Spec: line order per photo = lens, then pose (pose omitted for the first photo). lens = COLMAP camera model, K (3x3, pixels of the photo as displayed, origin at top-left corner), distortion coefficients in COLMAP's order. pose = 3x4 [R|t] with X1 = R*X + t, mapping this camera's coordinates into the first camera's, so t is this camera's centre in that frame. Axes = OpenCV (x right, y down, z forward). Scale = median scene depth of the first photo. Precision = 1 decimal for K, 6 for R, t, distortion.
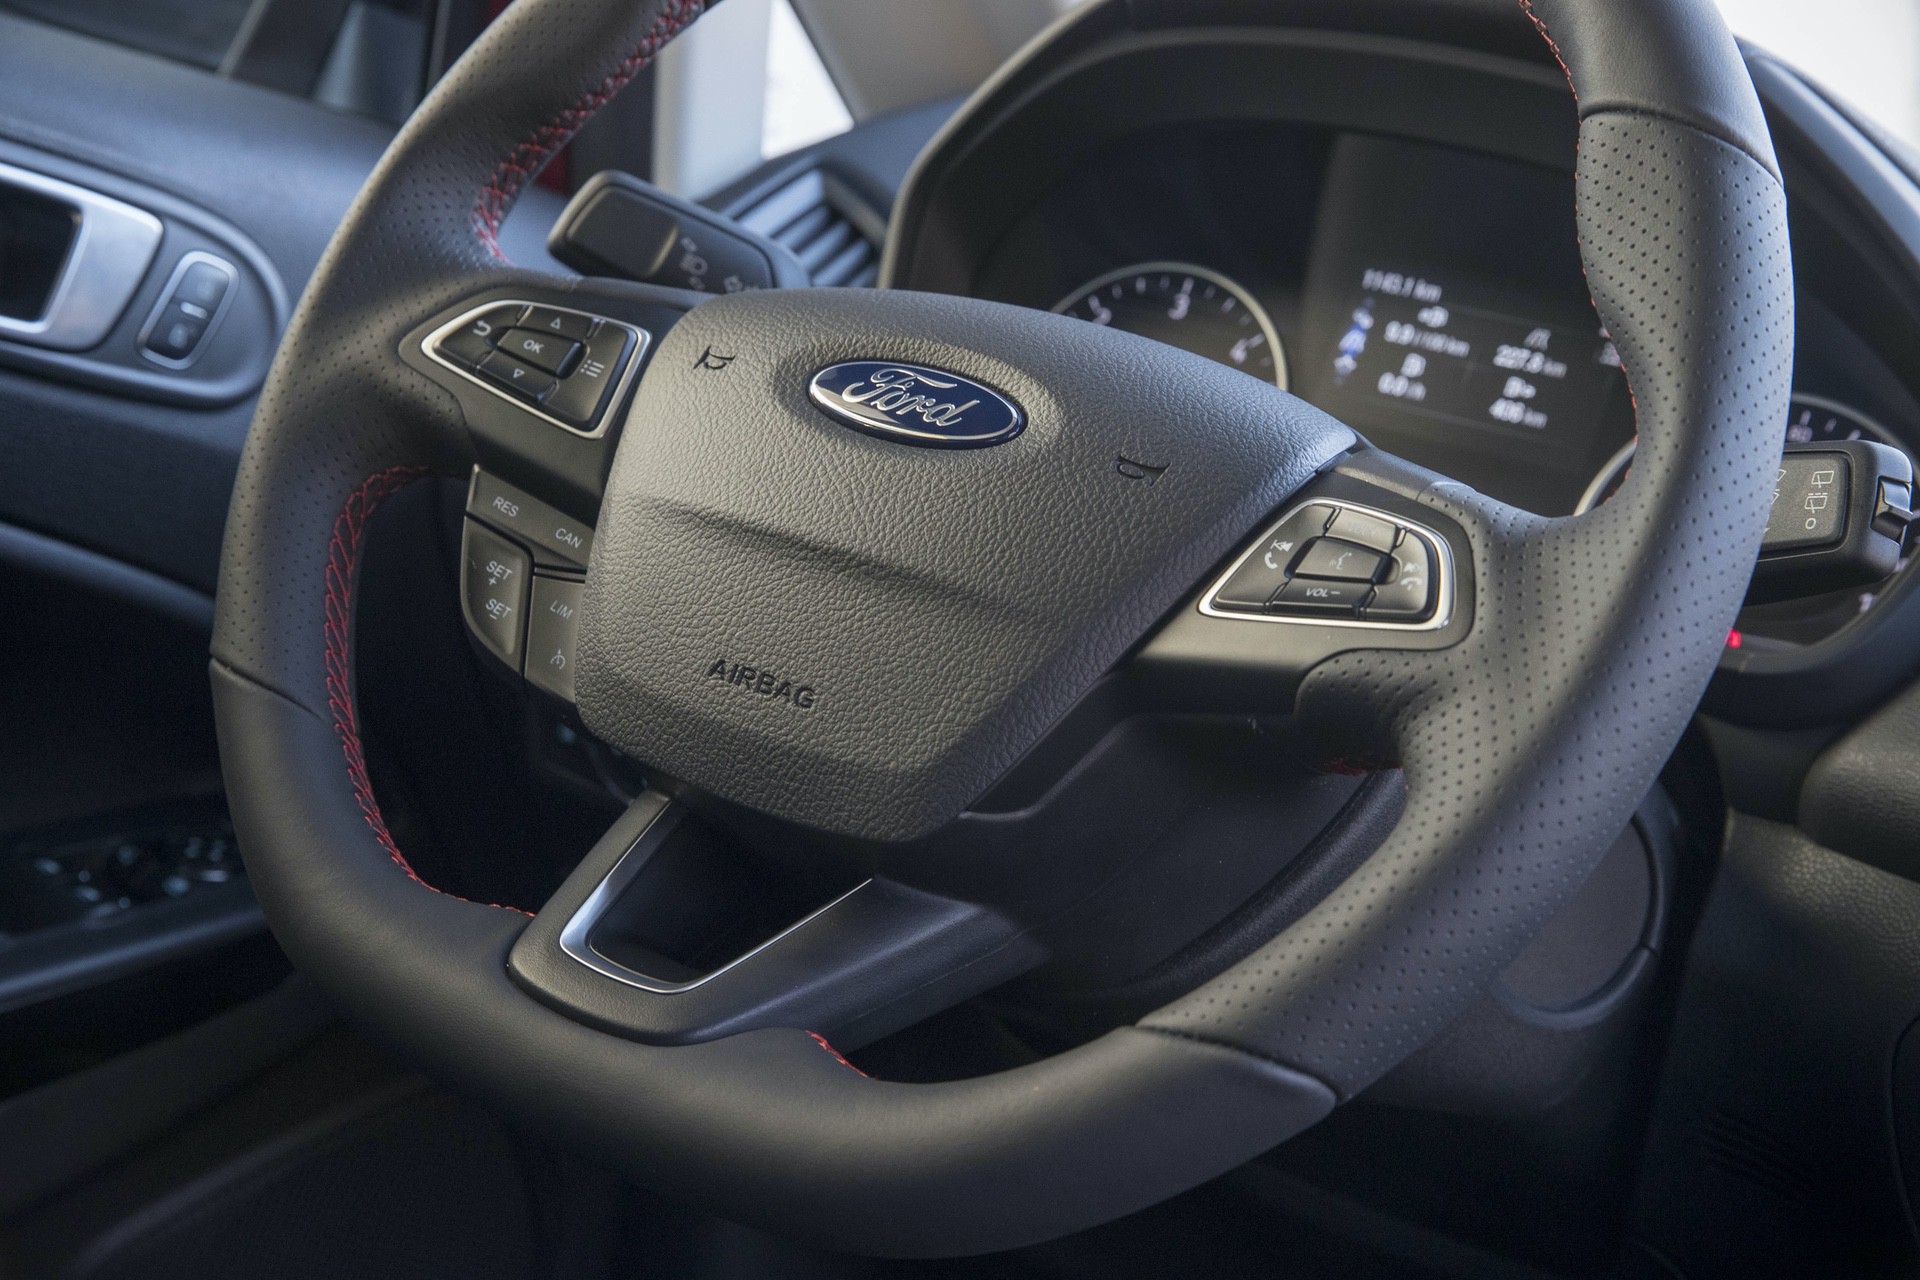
lens RADIAL K [[3005.3, 0, 953.6], [0, 3005.3, 643.2], [0, 0, 1]] dist [0.165180, 0.000000]
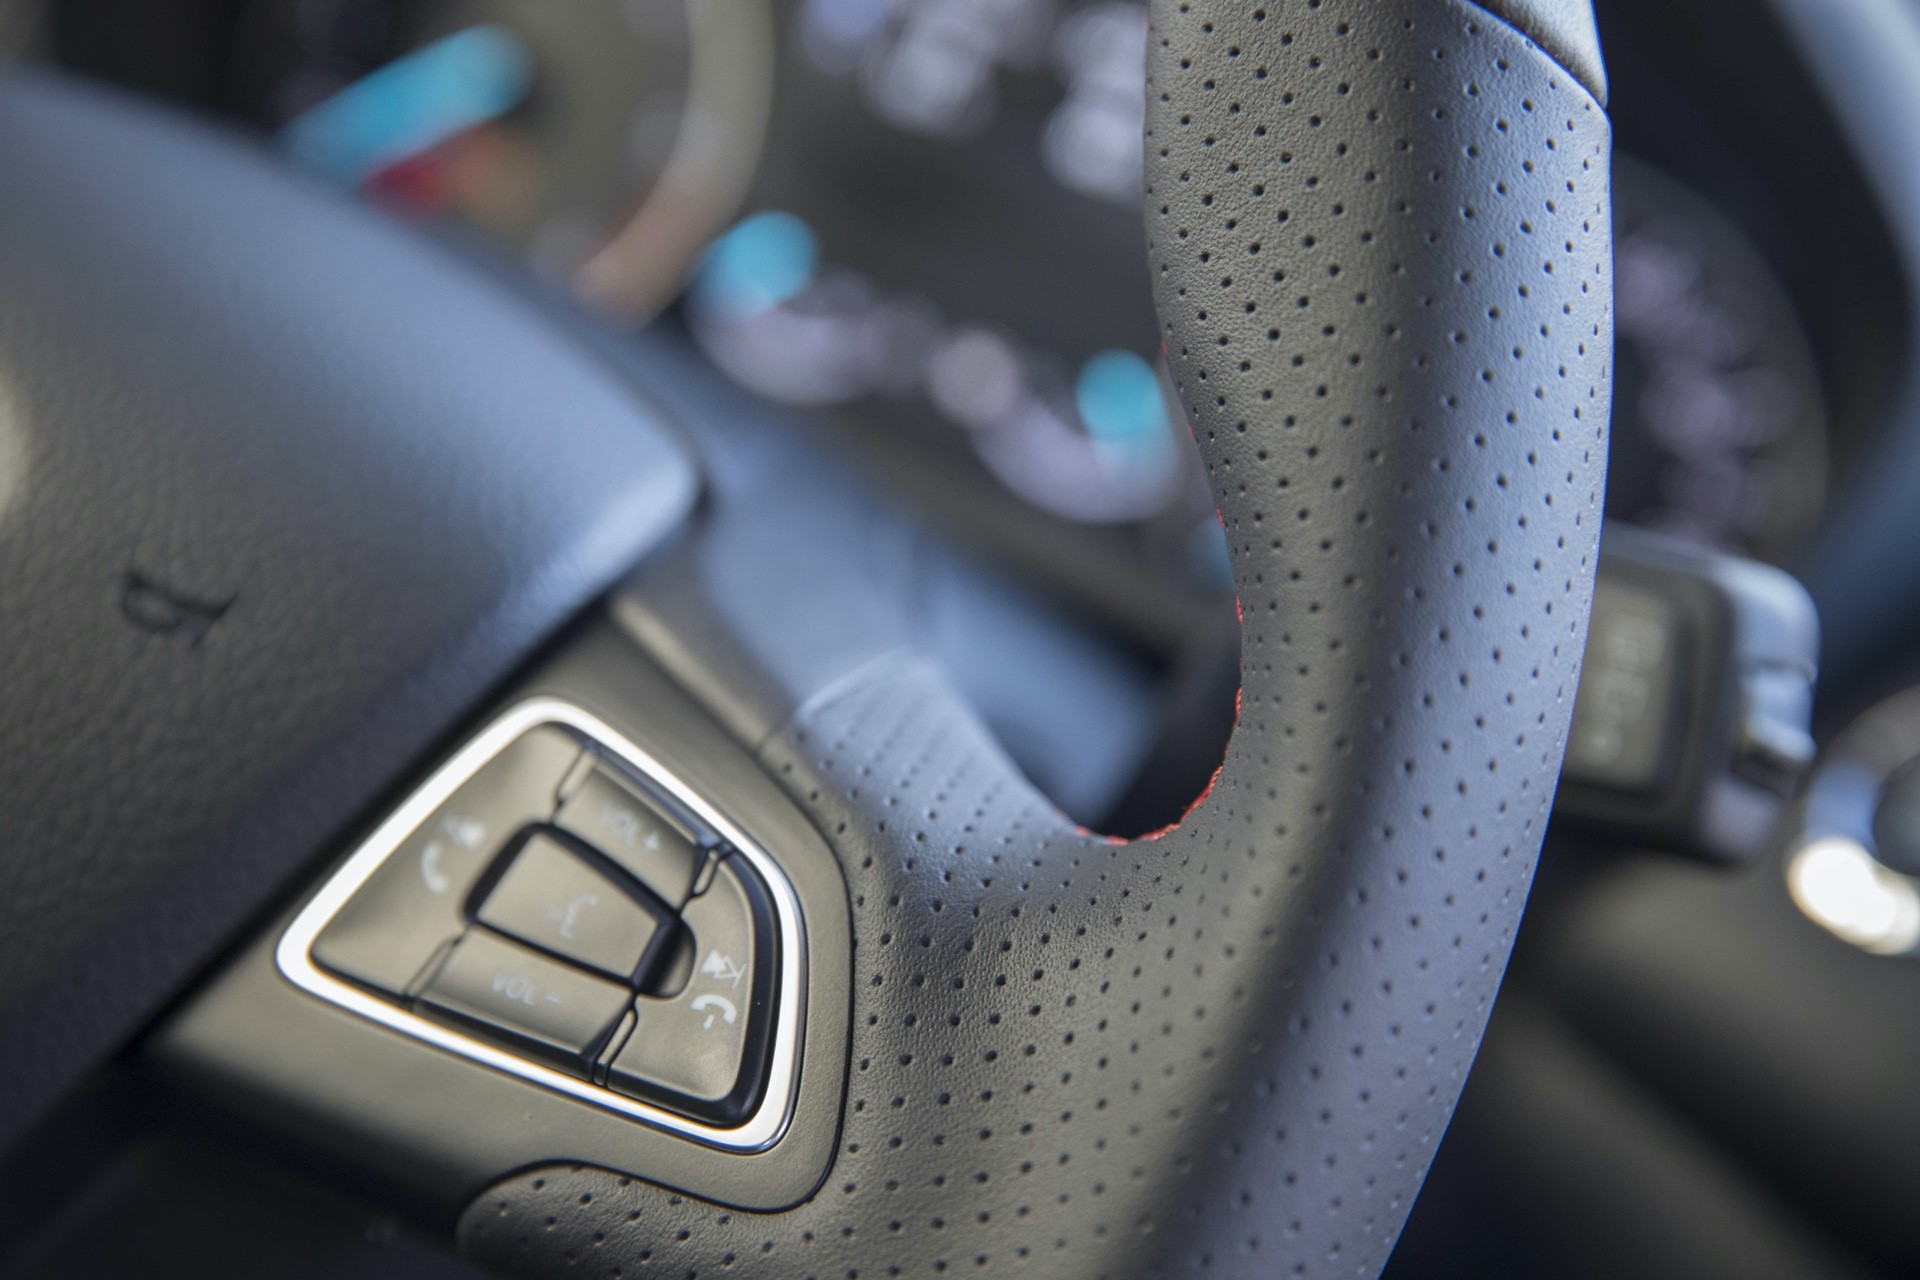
lens RADIAL K [[3173.1, 0, 962.0], [0, 3173.1, 640.0], [0, 0, 1]] dist [-0.045965, 0.000000]
pose [[0.995071, 0.016367, 0.097801, 0.141710], [-0.038452, 0.972801, 0.228430, -0.176516], [-0.091402, -0.231065, 0.968635, 0.569479]]
